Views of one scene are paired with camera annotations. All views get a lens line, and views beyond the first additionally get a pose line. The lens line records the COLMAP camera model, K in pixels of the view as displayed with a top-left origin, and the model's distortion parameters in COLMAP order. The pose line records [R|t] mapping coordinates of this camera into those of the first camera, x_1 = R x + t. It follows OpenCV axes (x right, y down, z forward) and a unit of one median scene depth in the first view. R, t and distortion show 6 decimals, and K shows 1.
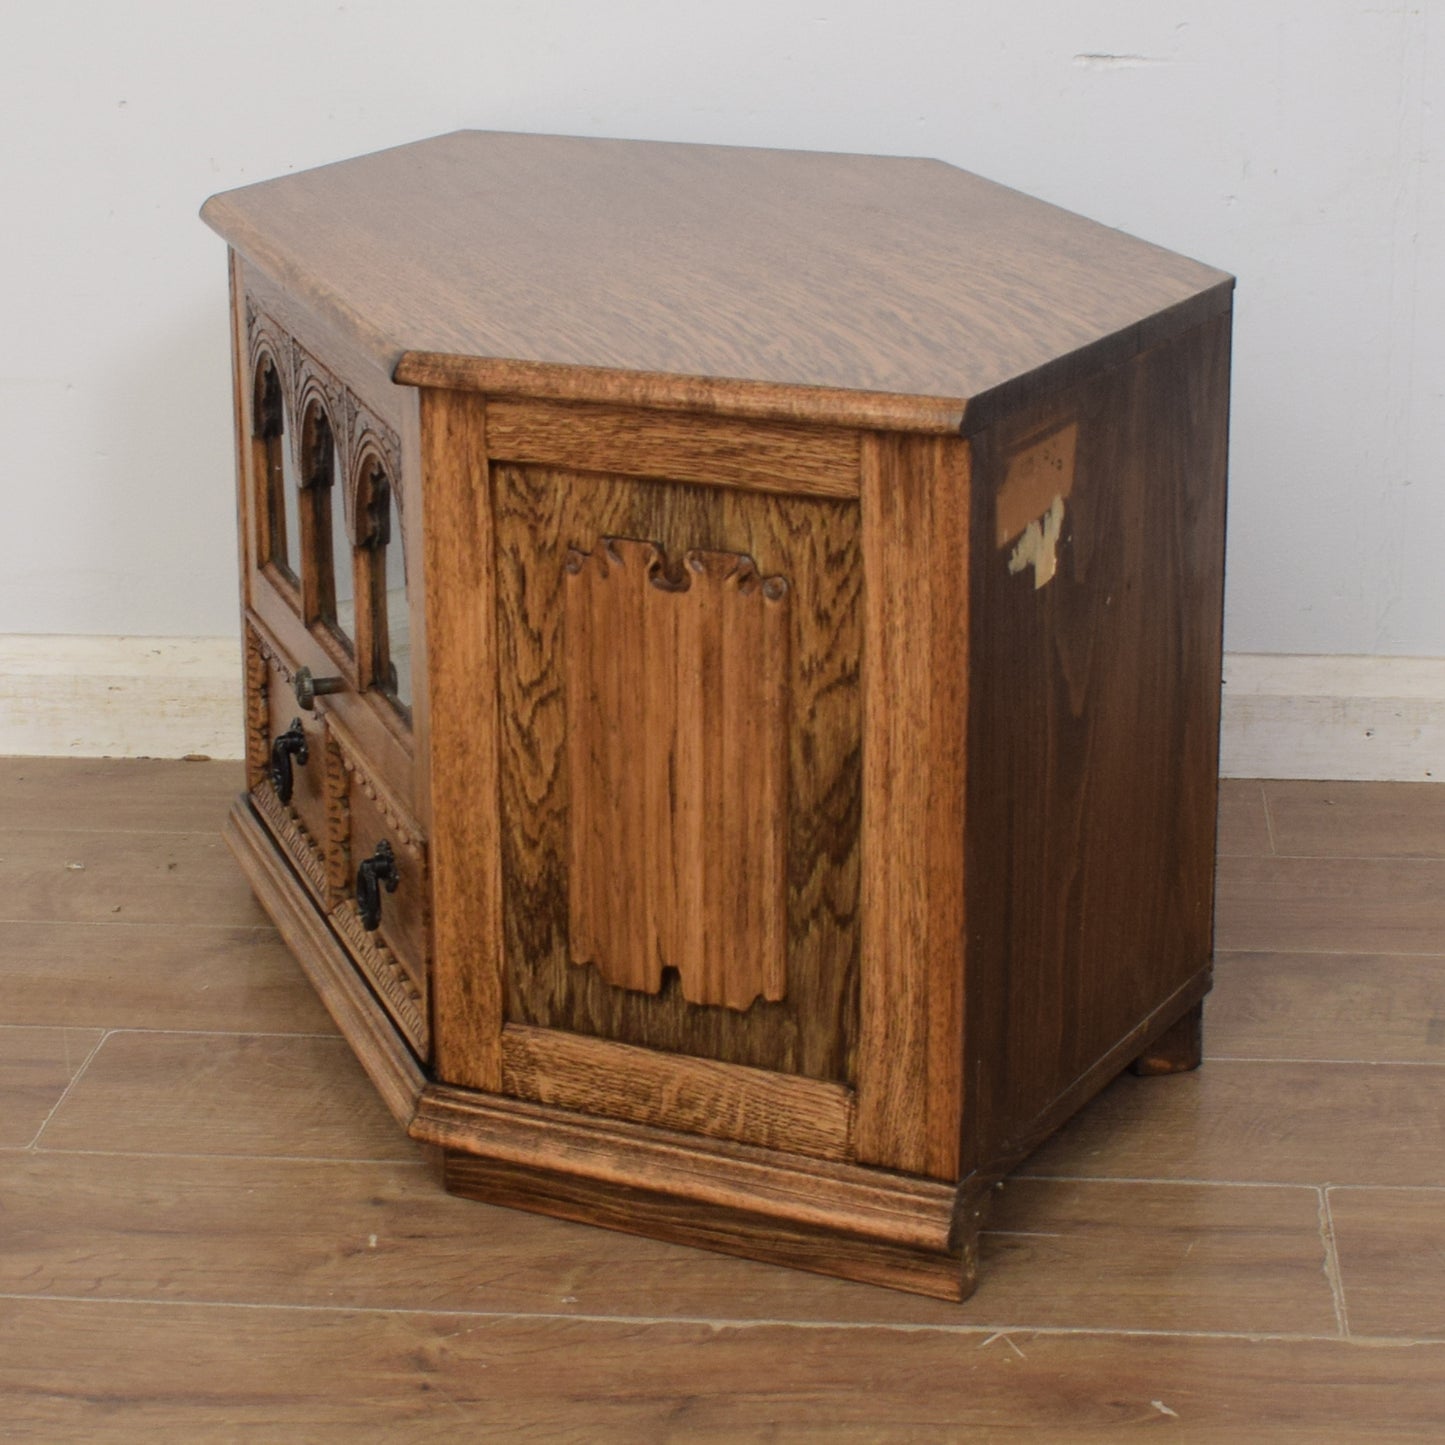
lens RADIAL K [[3686.0, 0, 697.8], [0, 3686.0, 721.4], [0, 0, 1]] dist [-0.074401, -0.187320]
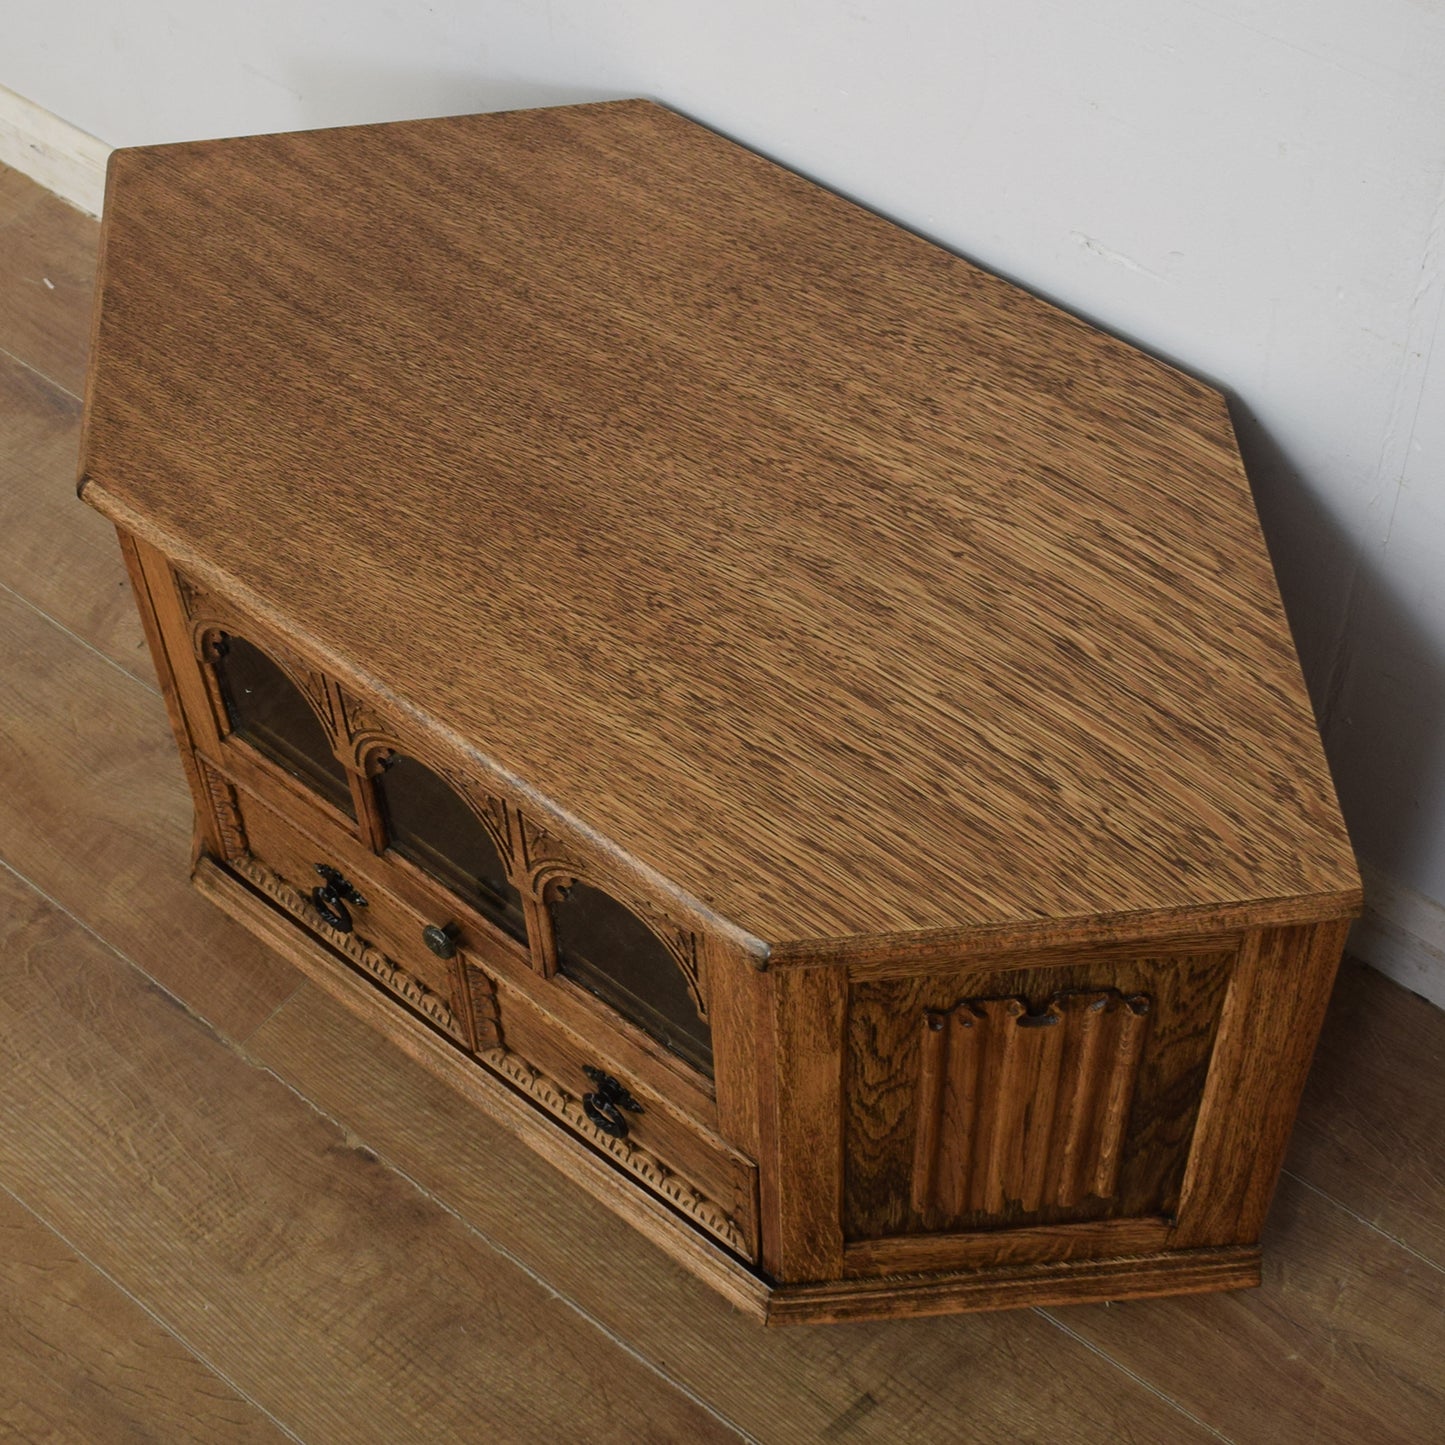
lens RADIAL K [[2656.1, 0, 570.6], [0, 2656.1, 677.8], [0, 0, 1]] dist [-0.089707, -0.001473]
pose [[0.861299, -0.425689, 0.277403, -0.297185], [0.208917, 0.794382, 0.570360, -0.586803], [-0.463160, -0.433297, 0.773134, 0.488897]]
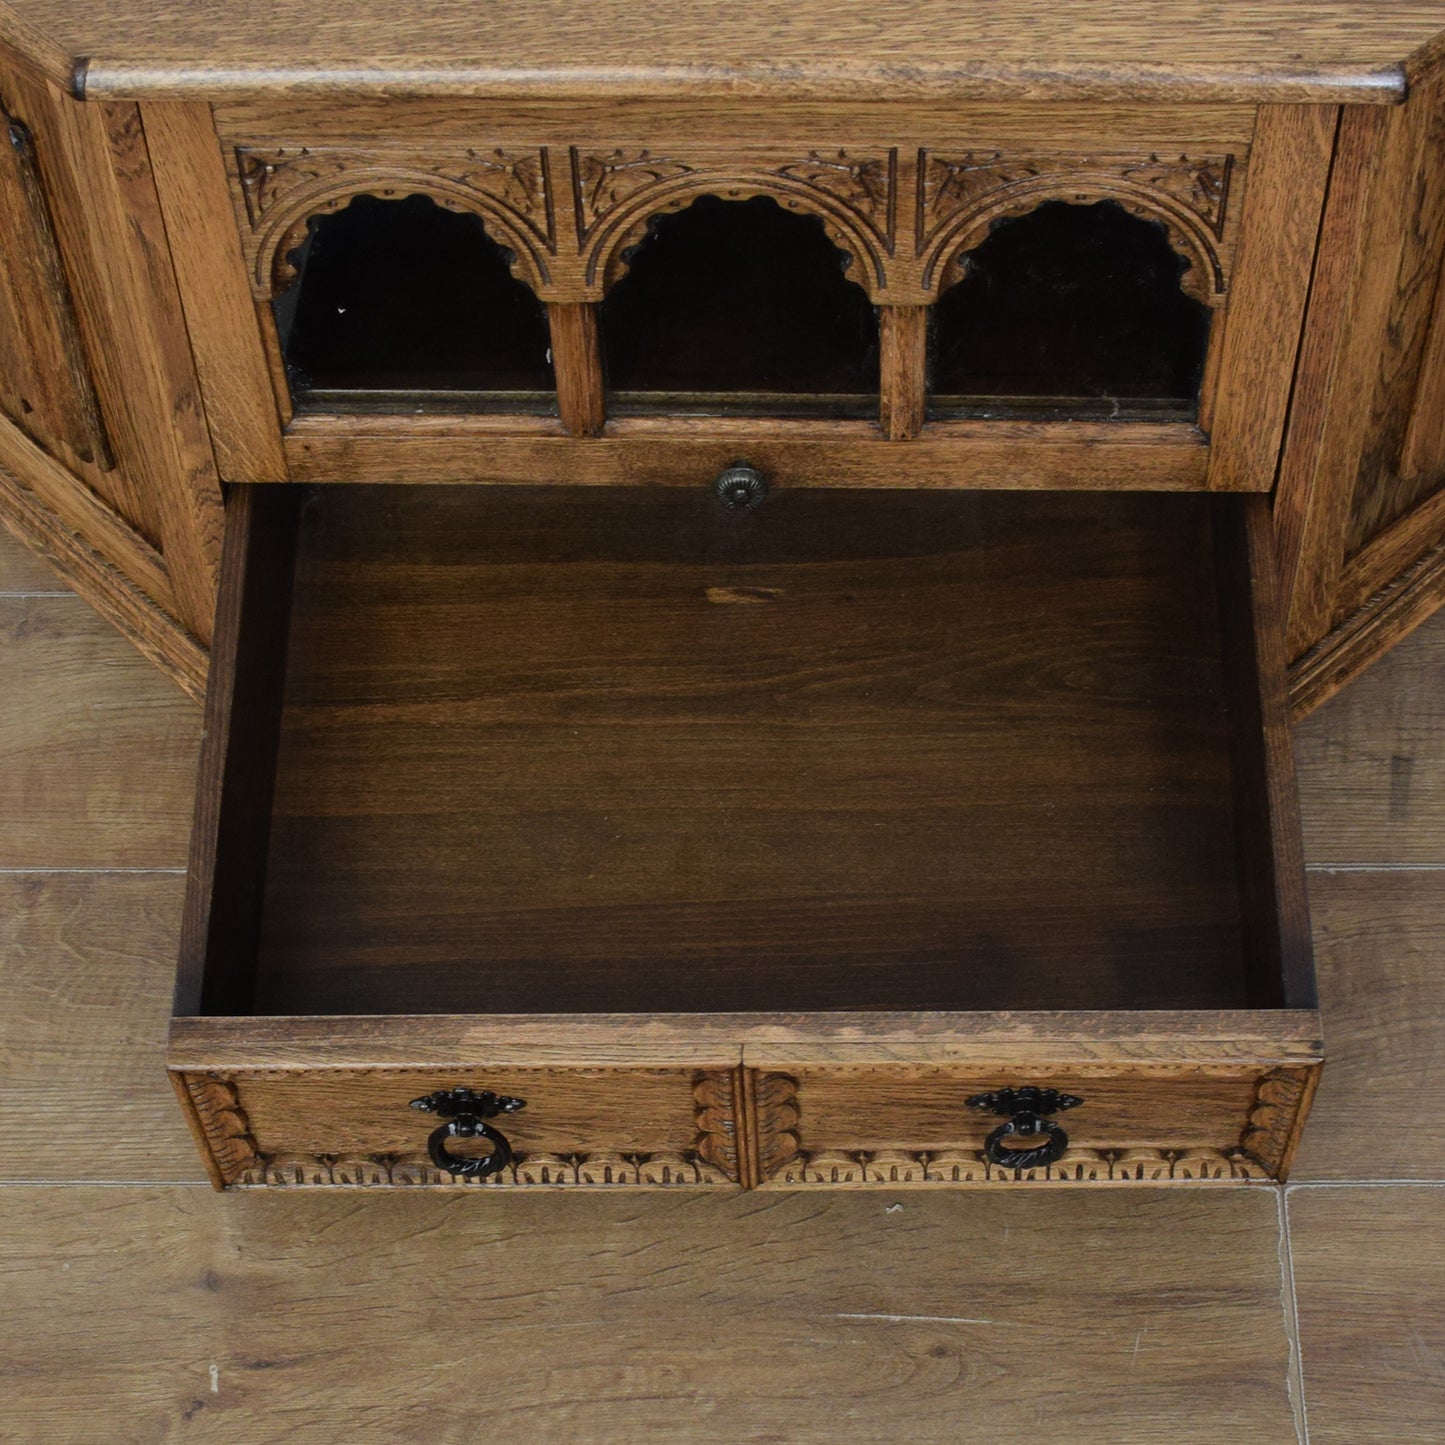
lens RADIAL K [[3069.9, 0, 756.8], [0, 3069.9, 939.0], [0, 0, 1]] dist [-0.040741, -0.503480]
pose [[0.328897, -0.780448, 0.531721, -0.621405], [0.289567, 0.619267, 0.729835, -0.502386], [-0.898876, -0.086071, 0.429668, 0.822953]]
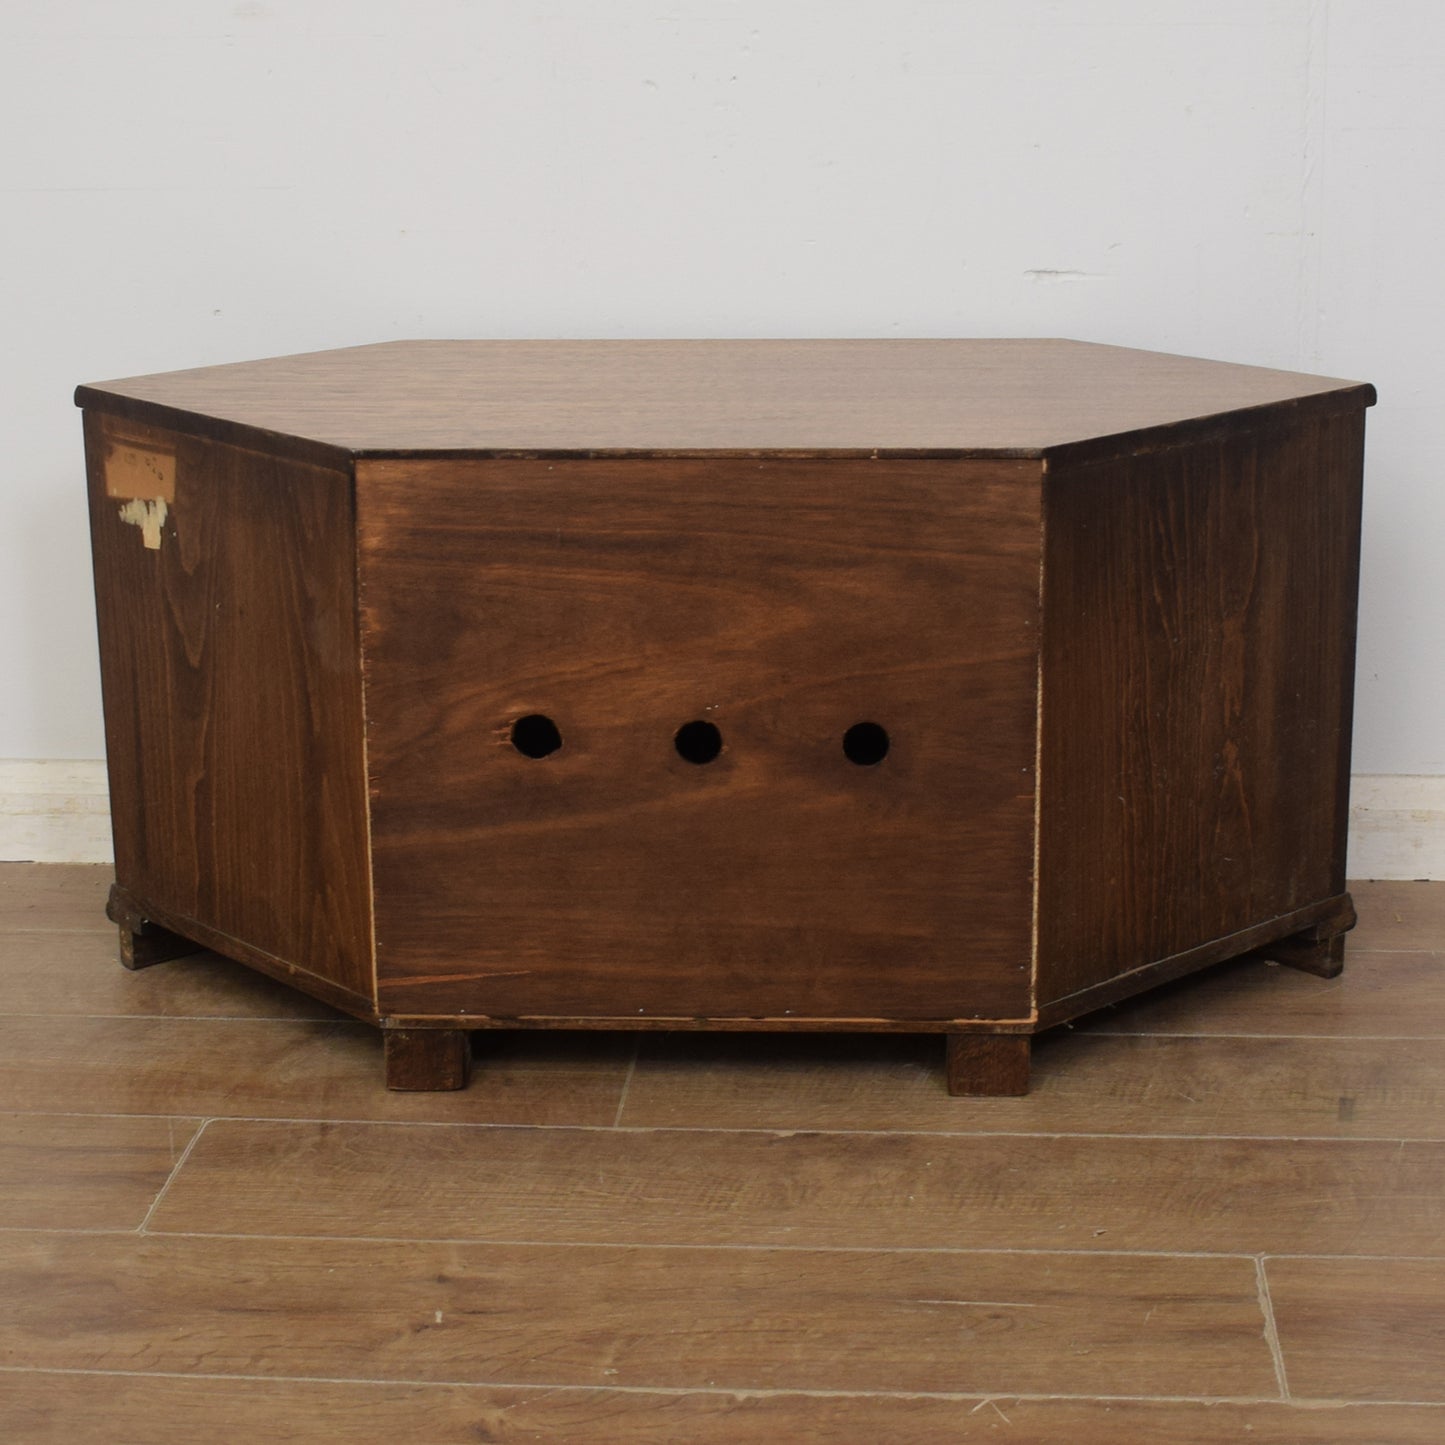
lens RADIAL K [[3076.2, 0, 759.6], [0, 3076.2, 722.6], [0, 0, 1]] dist [-0.056537, -0.218183]
pose [[0.379122, -0.247691, 0.891580, -1.148461], [0.271630, 0.950852, 0.148654, -0.219722], [-0.884581, 0.185822, 0.427769, 0.708026]]
